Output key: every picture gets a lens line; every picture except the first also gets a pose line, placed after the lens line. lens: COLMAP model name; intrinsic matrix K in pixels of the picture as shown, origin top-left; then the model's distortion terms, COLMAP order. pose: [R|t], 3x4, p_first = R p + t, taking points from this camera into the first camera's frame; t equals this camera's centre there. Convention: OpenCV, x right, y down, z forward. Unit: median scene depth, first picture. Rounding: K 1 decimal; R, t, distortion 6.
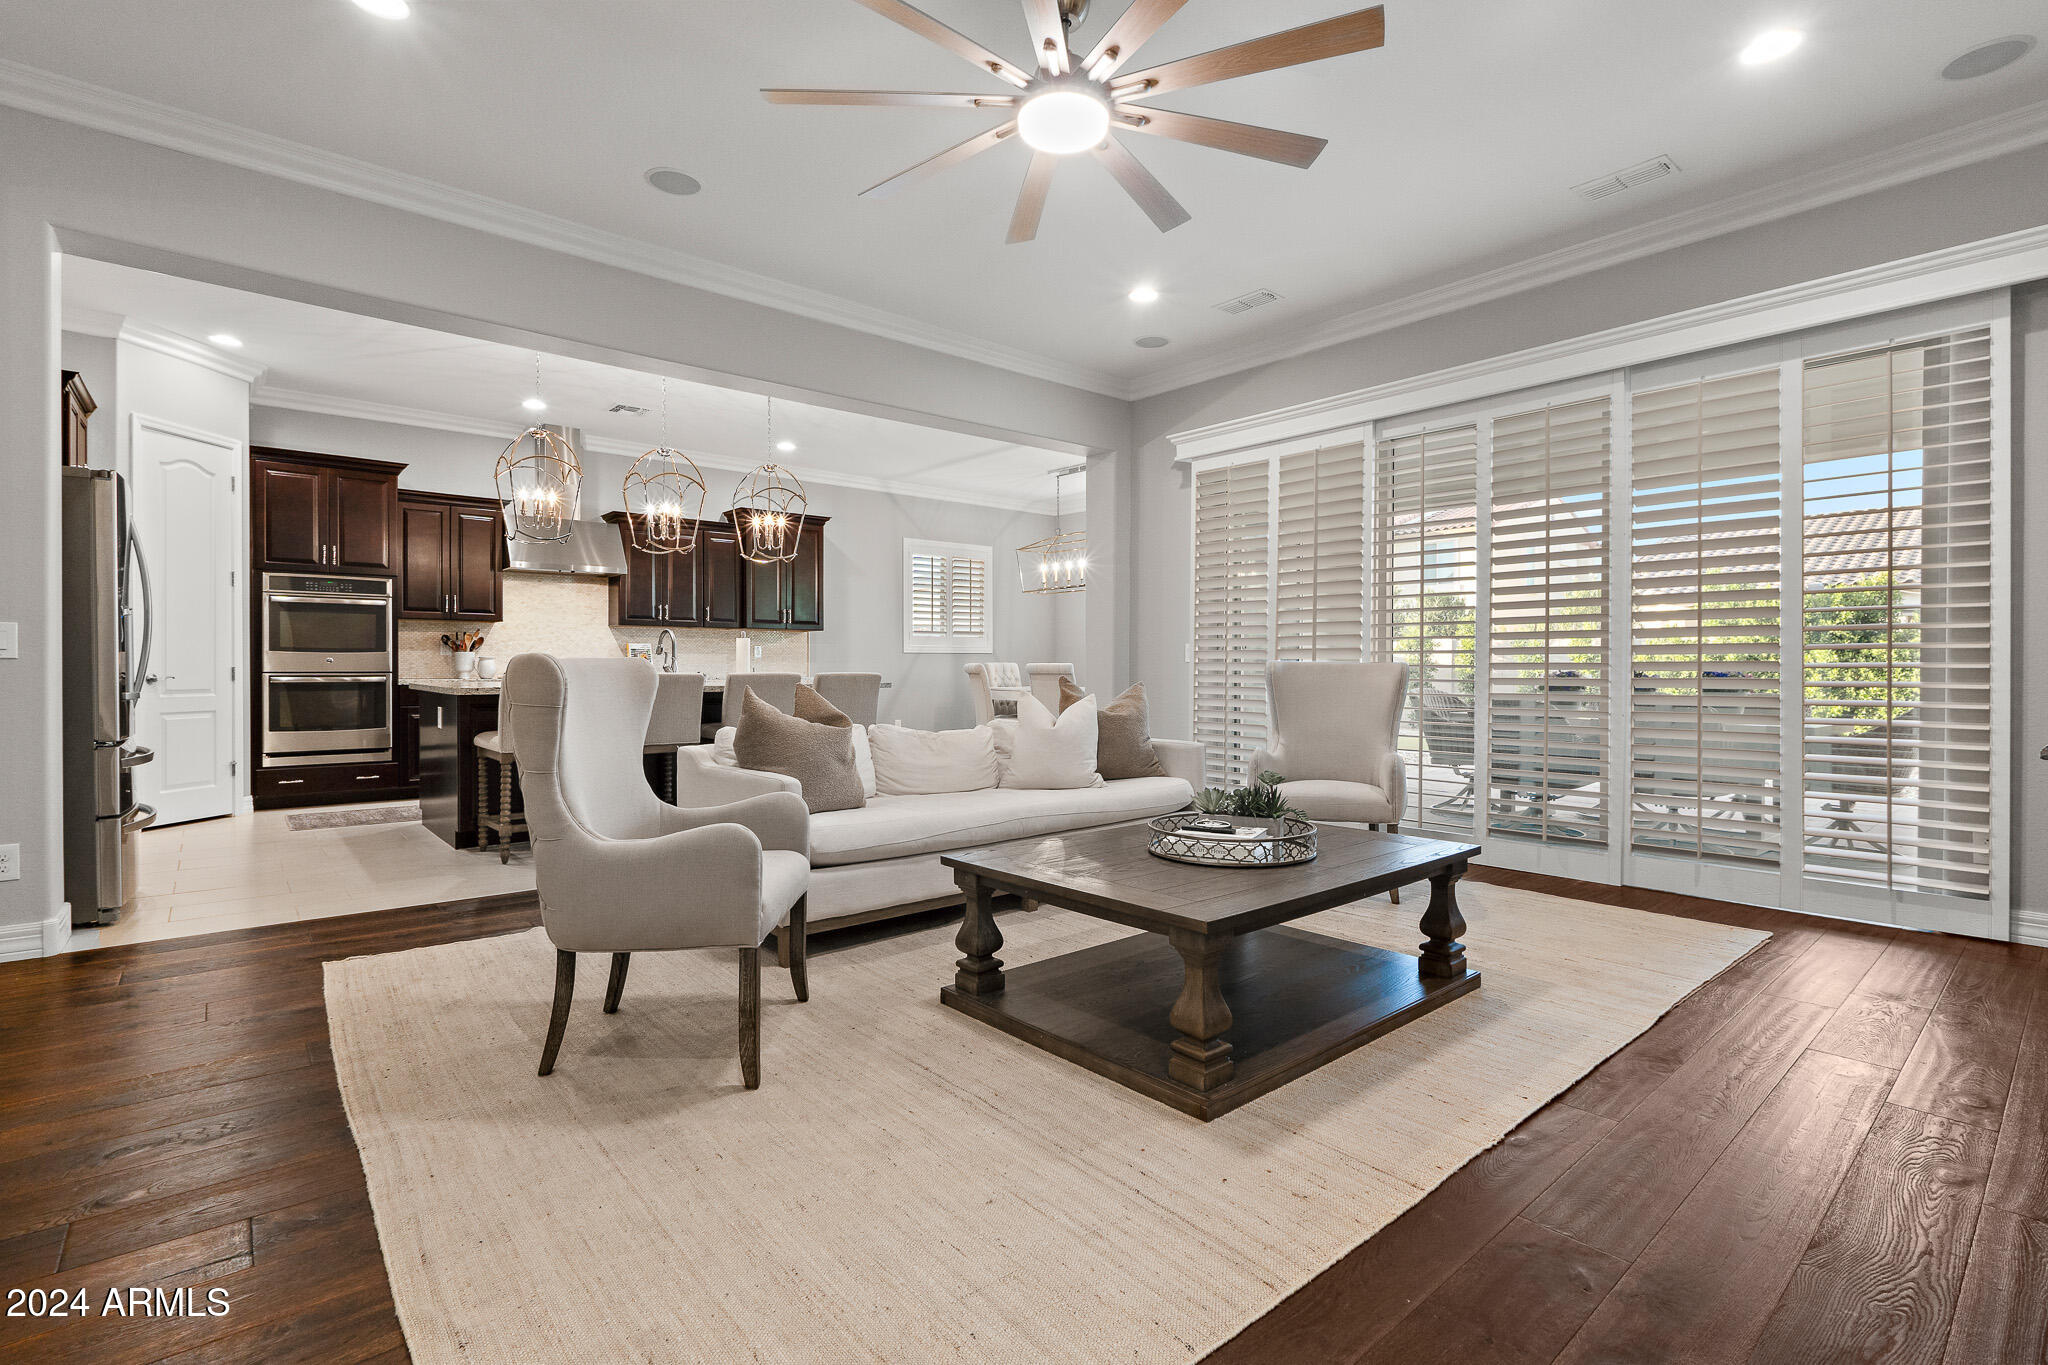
lens RADIAL K [[949.4, 0, 1022.8], [0, 949.4, 679.1], [0, 0, 1]] dist [-0.002644, 0.000102]
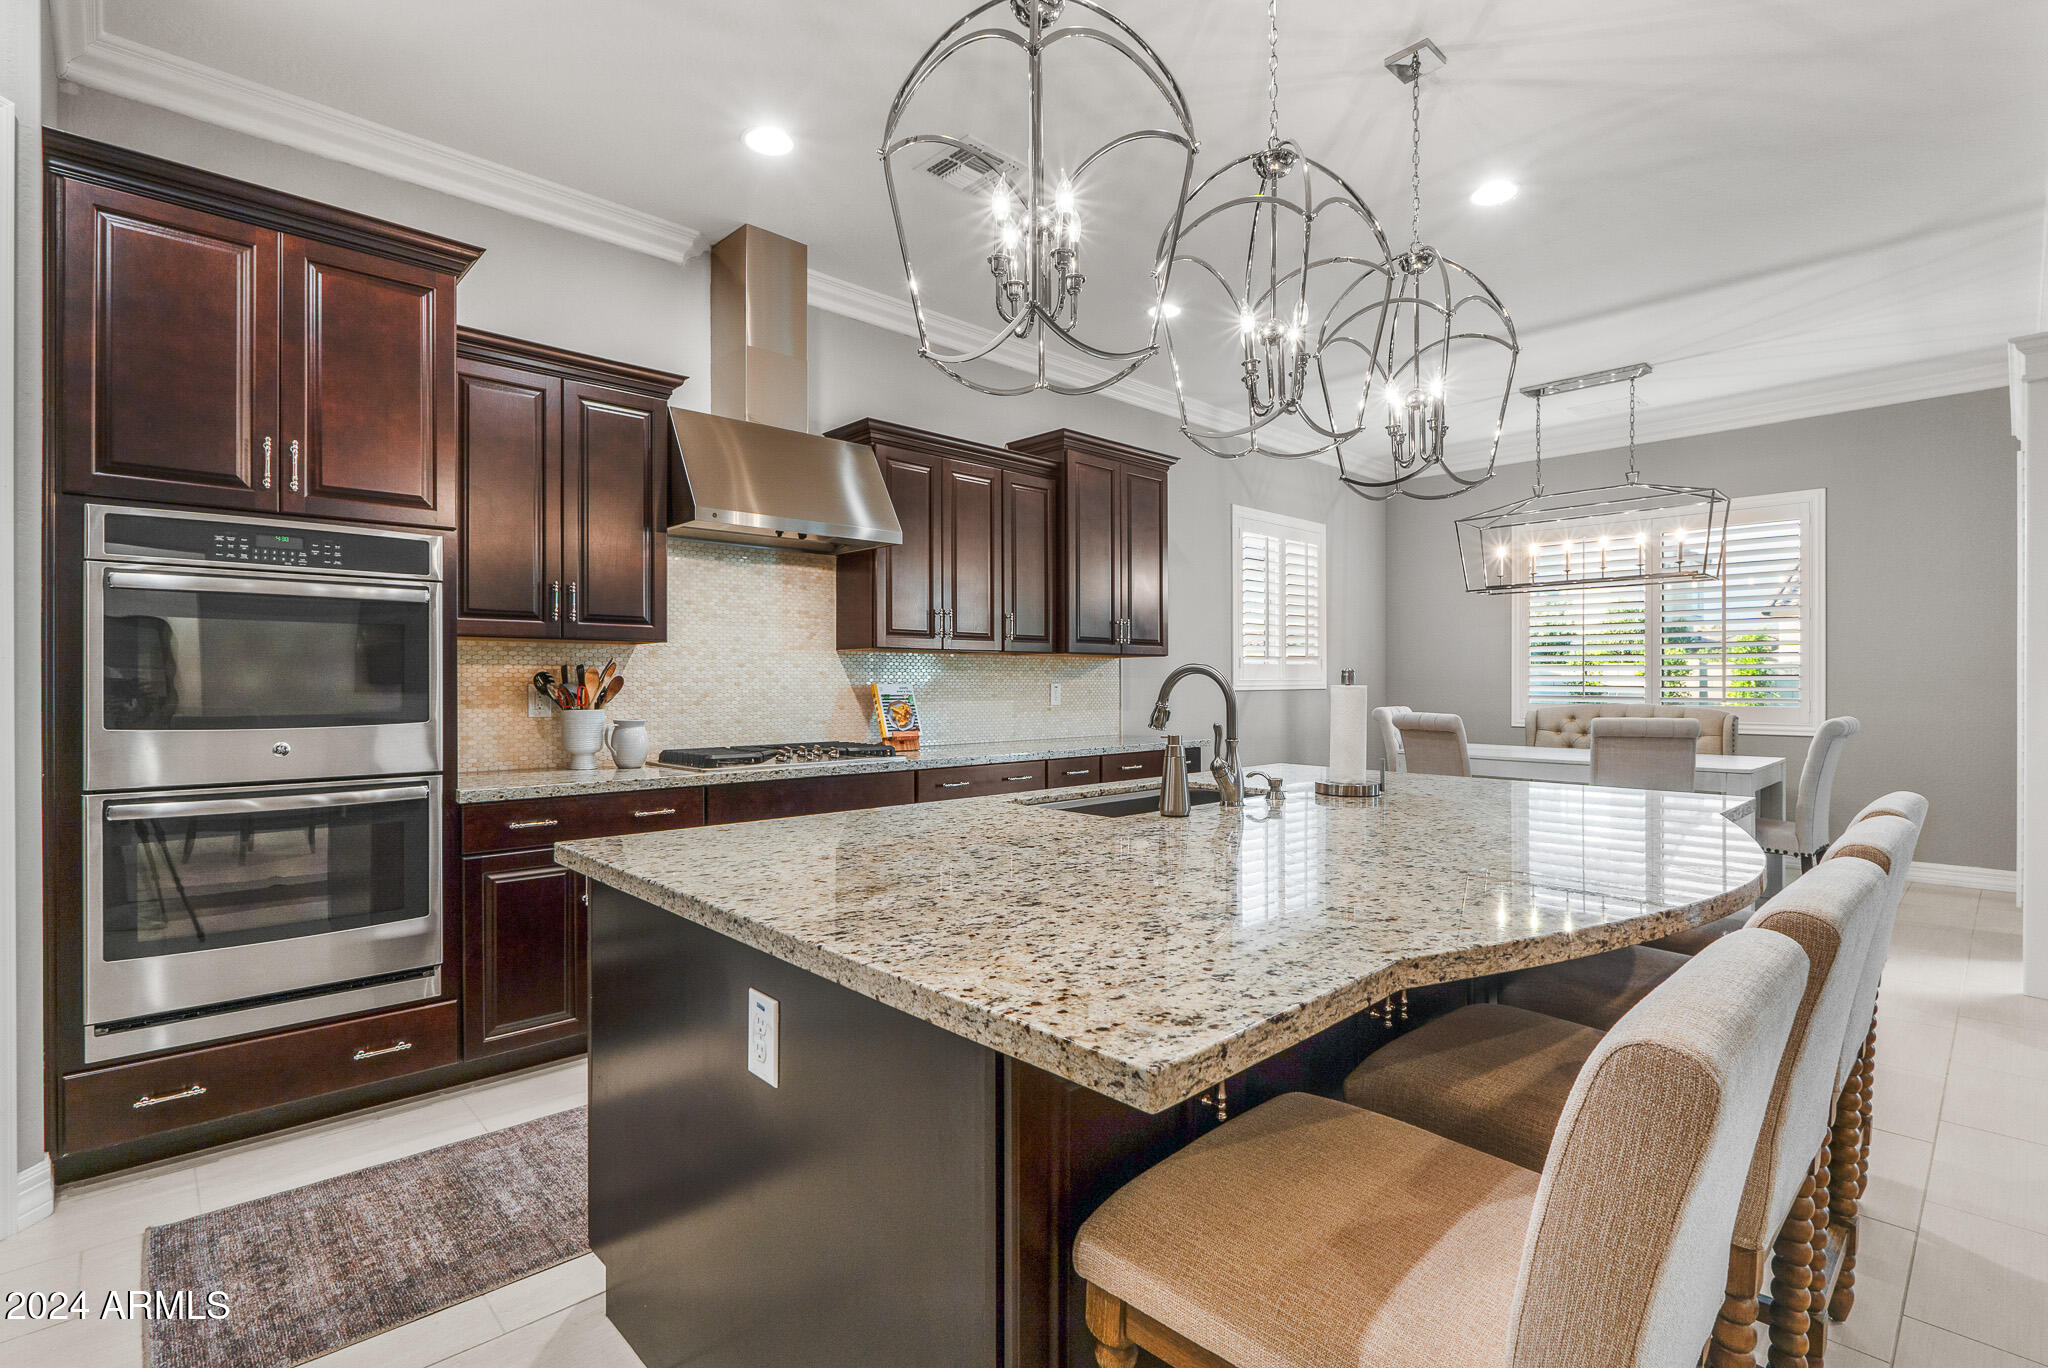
lens RADIAL K [[949.4, 0, 1019.0], [0, 949.4, 694.0], [0, 0, 1]] dist [-0.002644, 0.000102]
pose [[0.998727, -0.000865, 0.050430, -0.451611], [0.000902, 0.999999, -0.000704, -0.039647], [-0.050429, 0.000749, 0.998727, 0.601634]]
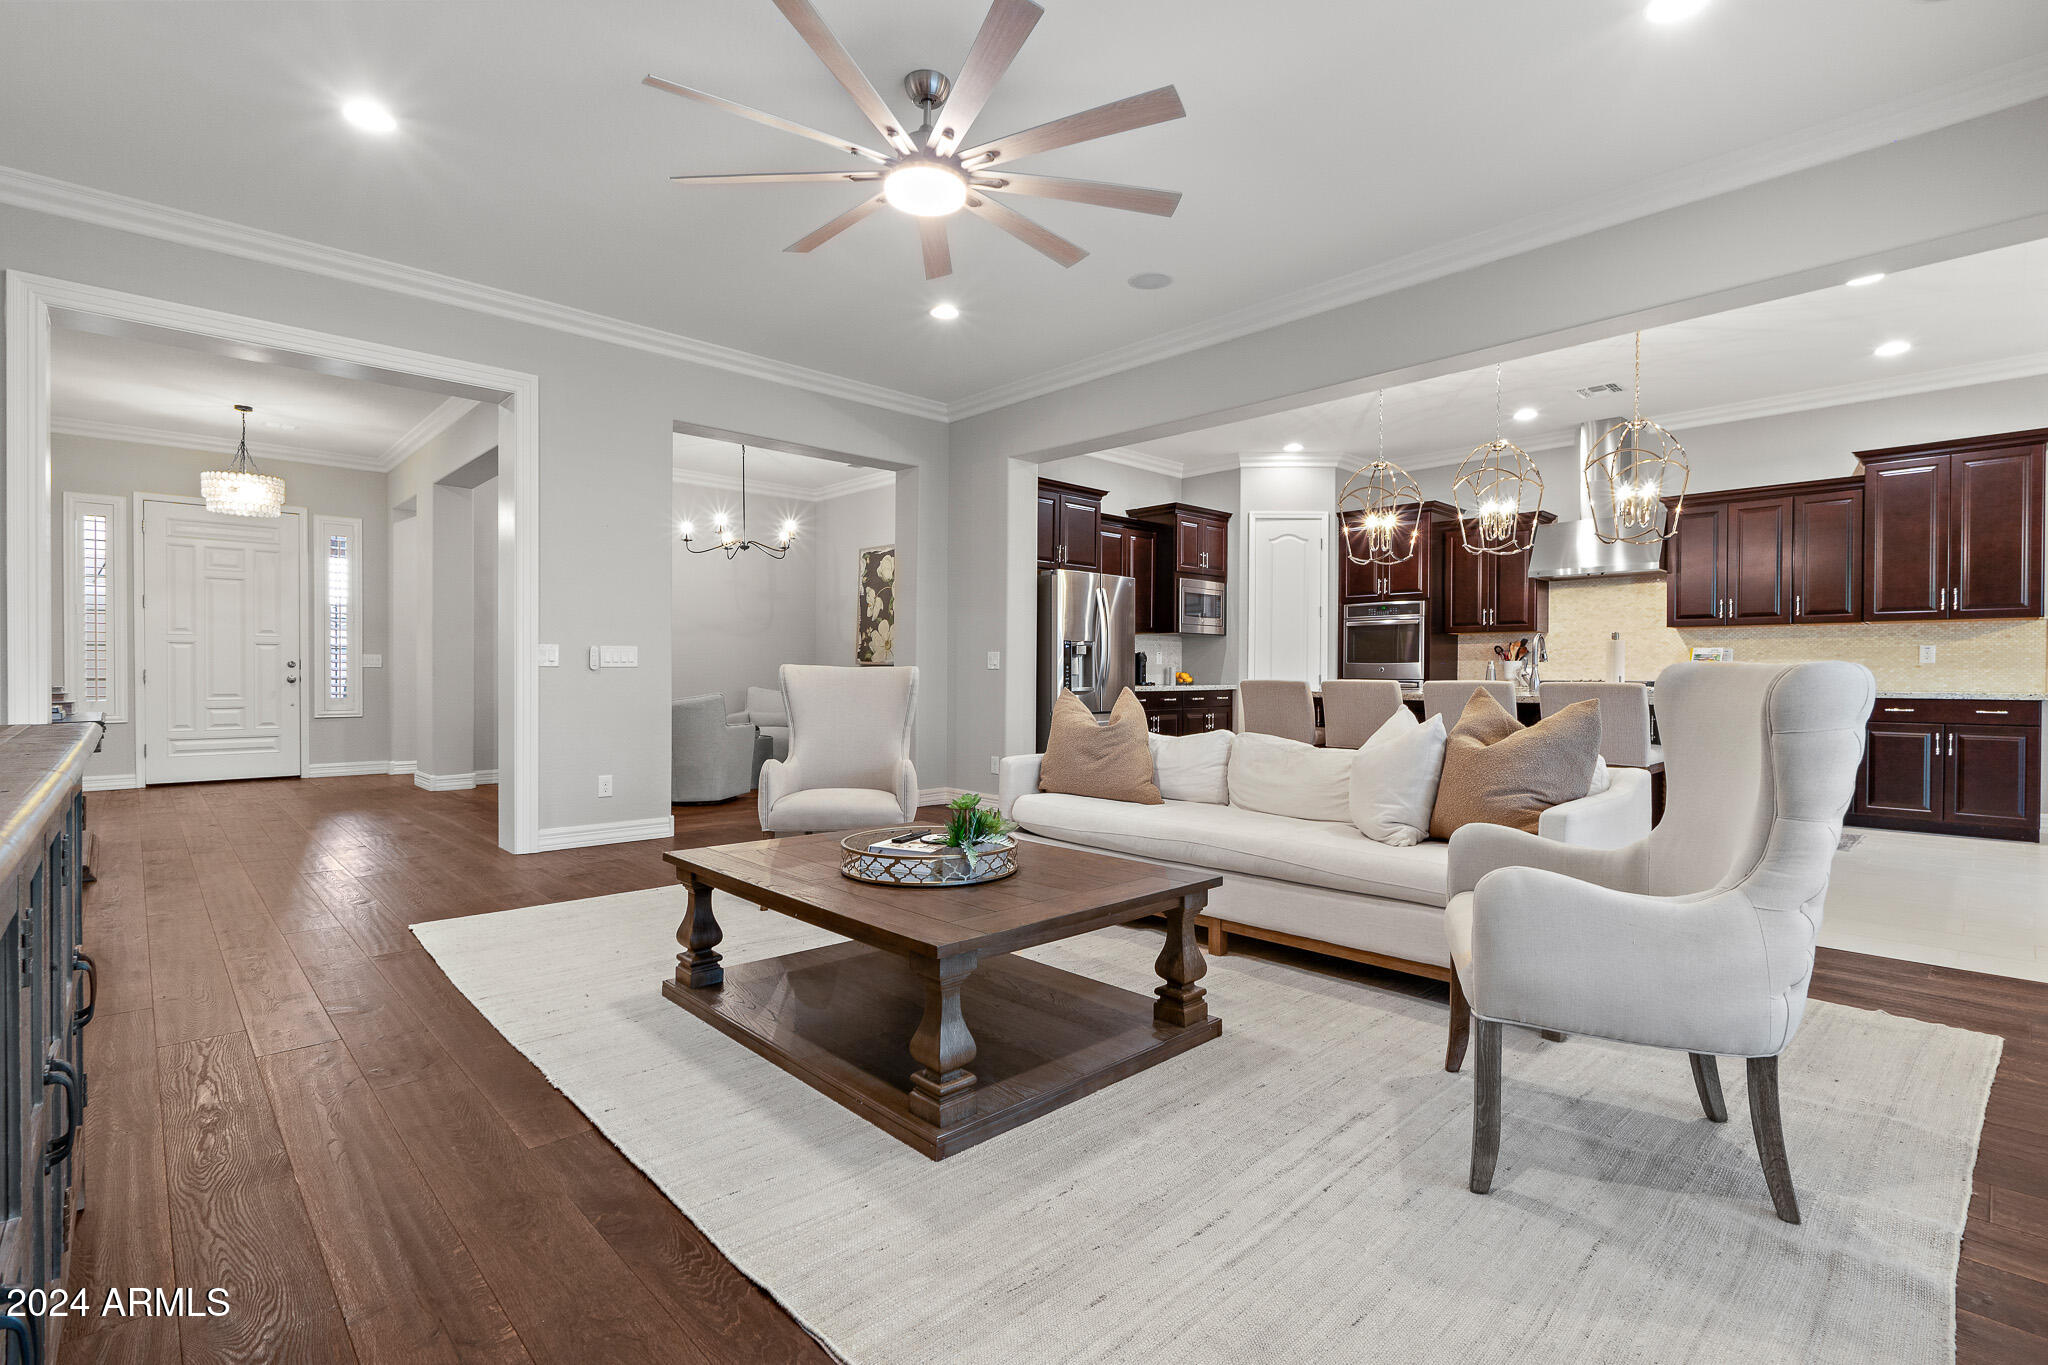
lens RADIAL K [[949.4, 0, 1016.4], [0, 949.4, 674.2], [0, 0, 1]] dist [-0.002644, 0.000102]
pose [[0.041054, 0.000992, -0.999156, 0.500518], [-0.018720, 0.999825, 0.000223, -0.004313], [0.998982, 0.018695, 0.041065, 0.452033]]
